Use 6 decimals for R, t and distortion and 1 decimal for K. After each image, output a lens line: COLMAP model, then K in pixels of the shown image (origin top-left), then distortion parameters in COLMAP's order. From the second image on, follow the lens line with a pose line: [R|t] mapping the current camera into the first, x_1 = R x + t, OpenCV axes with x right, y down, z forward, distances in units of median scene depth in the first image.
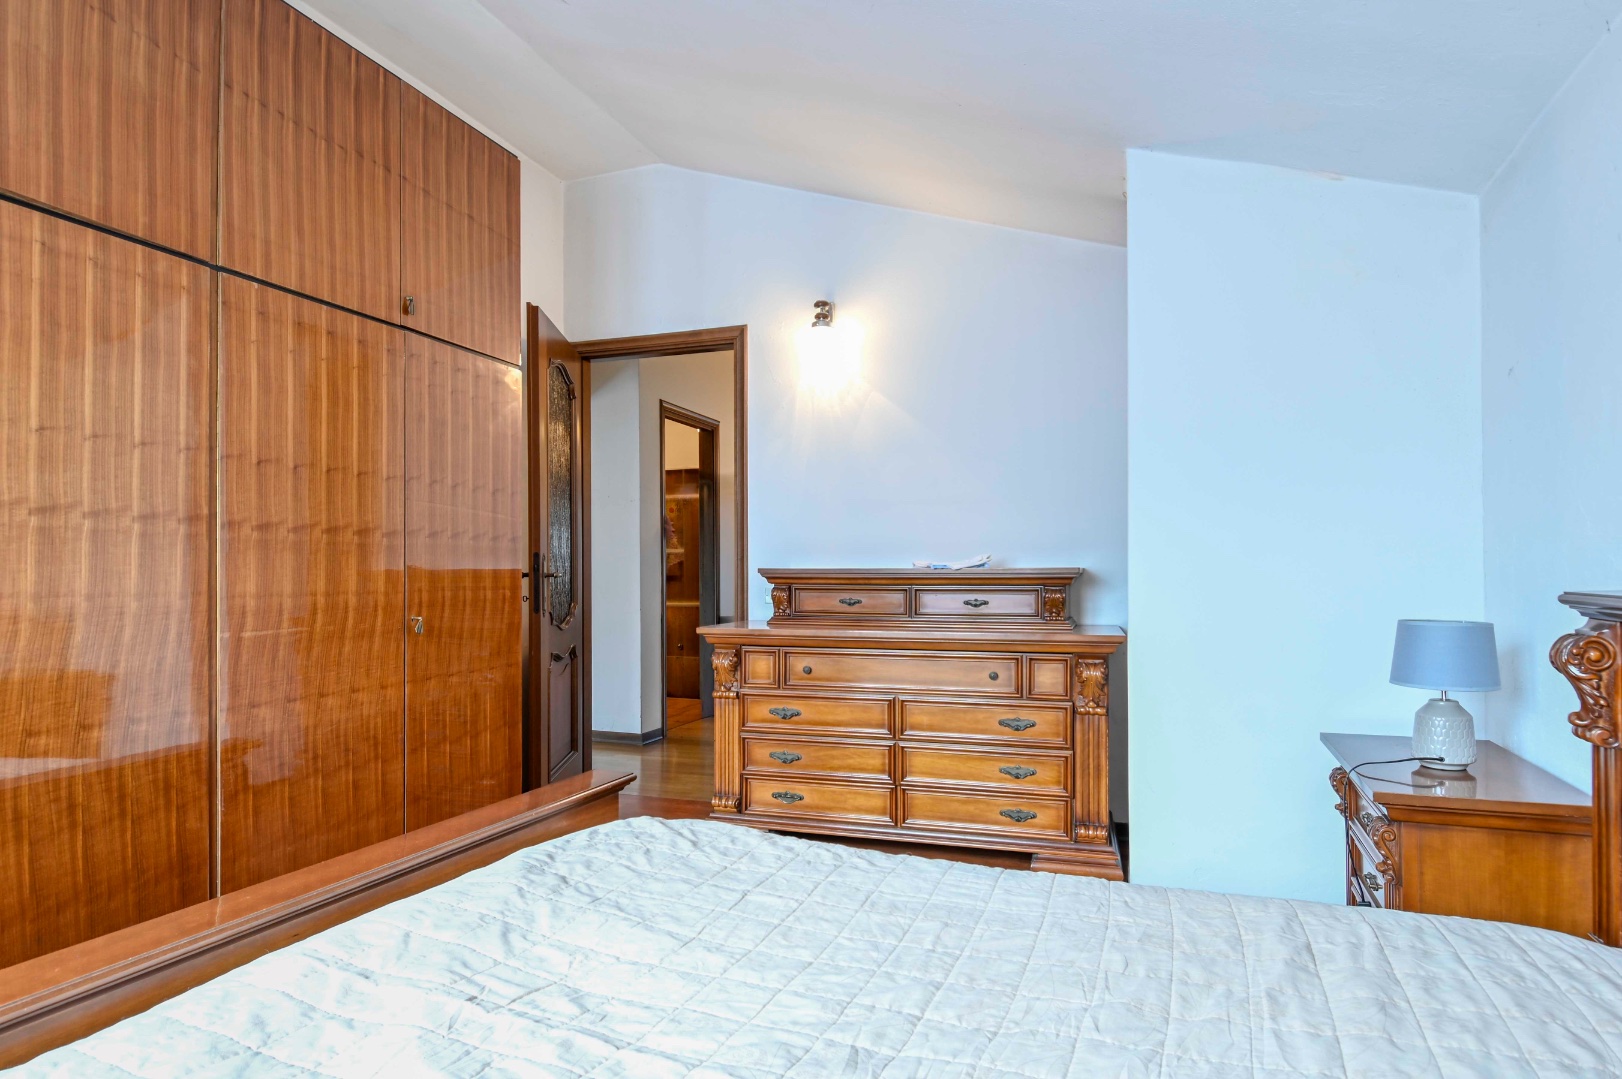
lens RADIAL K [[863.7, 0, 800.4], [0, 863.7, 568.2], [0, 0, 1]] dist [0.023267, -0.025486]
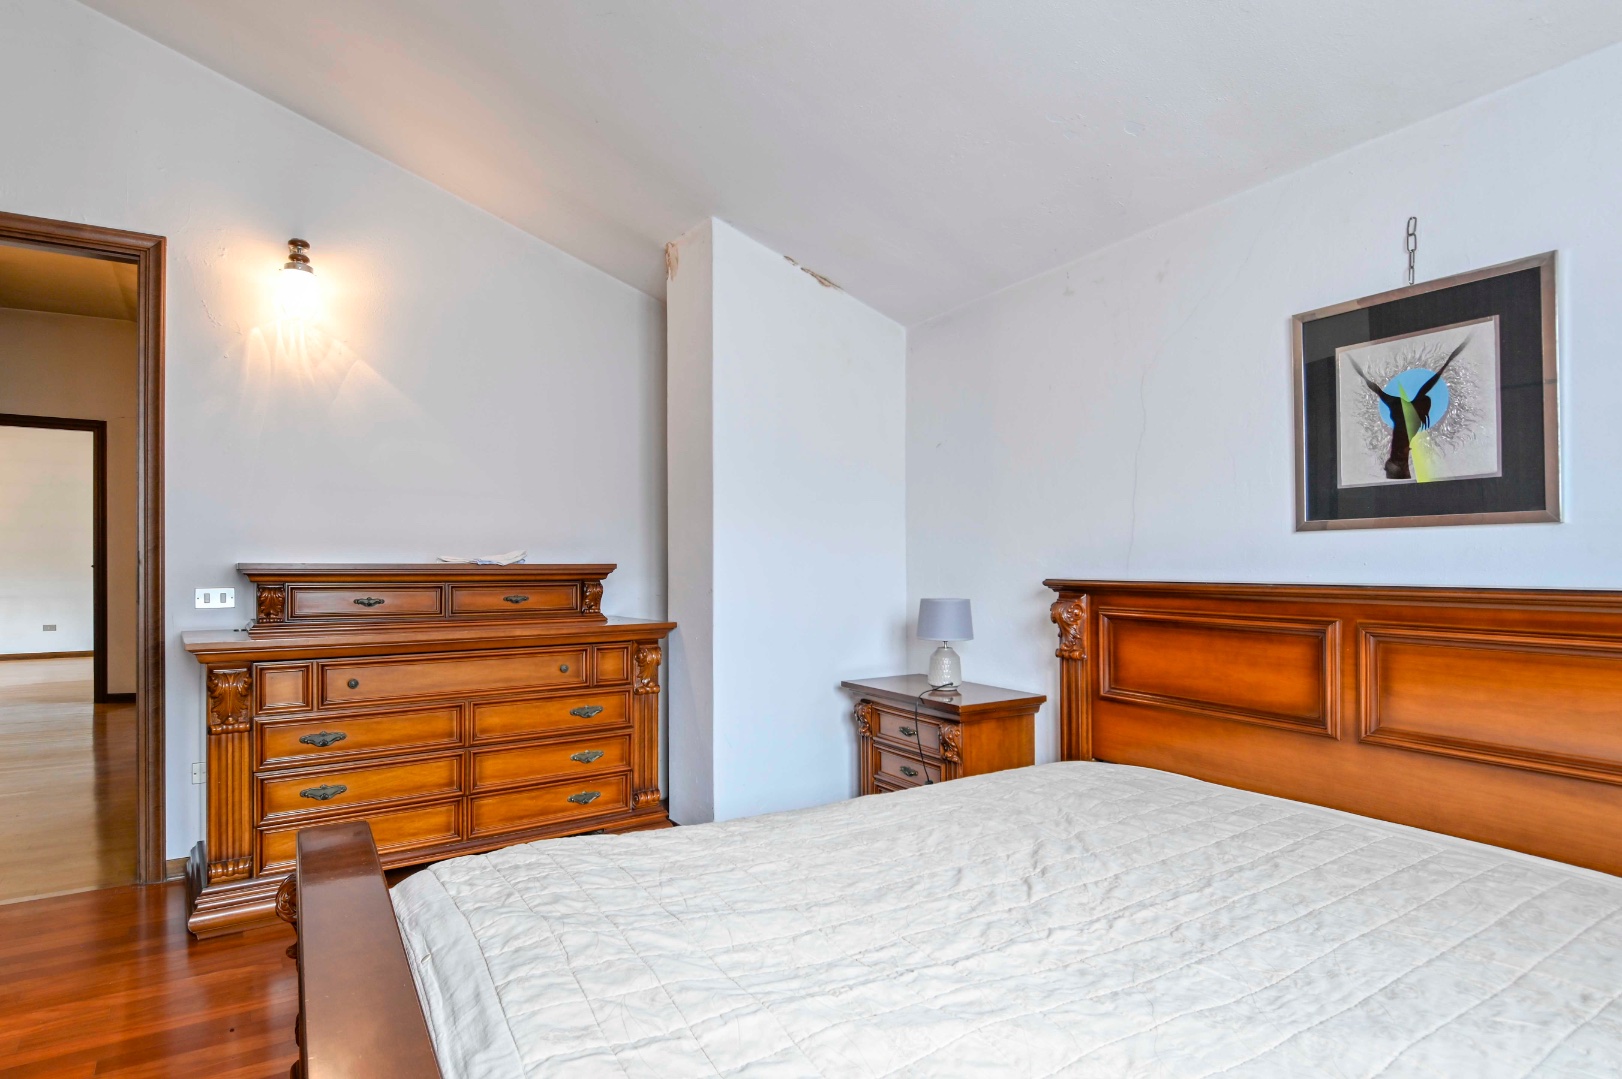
lens RADIAL K [[863.7, 0, 805.9], [0, 863.7, 548.7], [0, 0, 1]] dist [0.023267, -0.025486]
pose [[0.598859, 0.020757, 0.800585, -0.433825], [-0.005778, 0.999750, -0.021600, 0.001905], [-0.800834, 0.008310, 0.598829, 0.146337]]
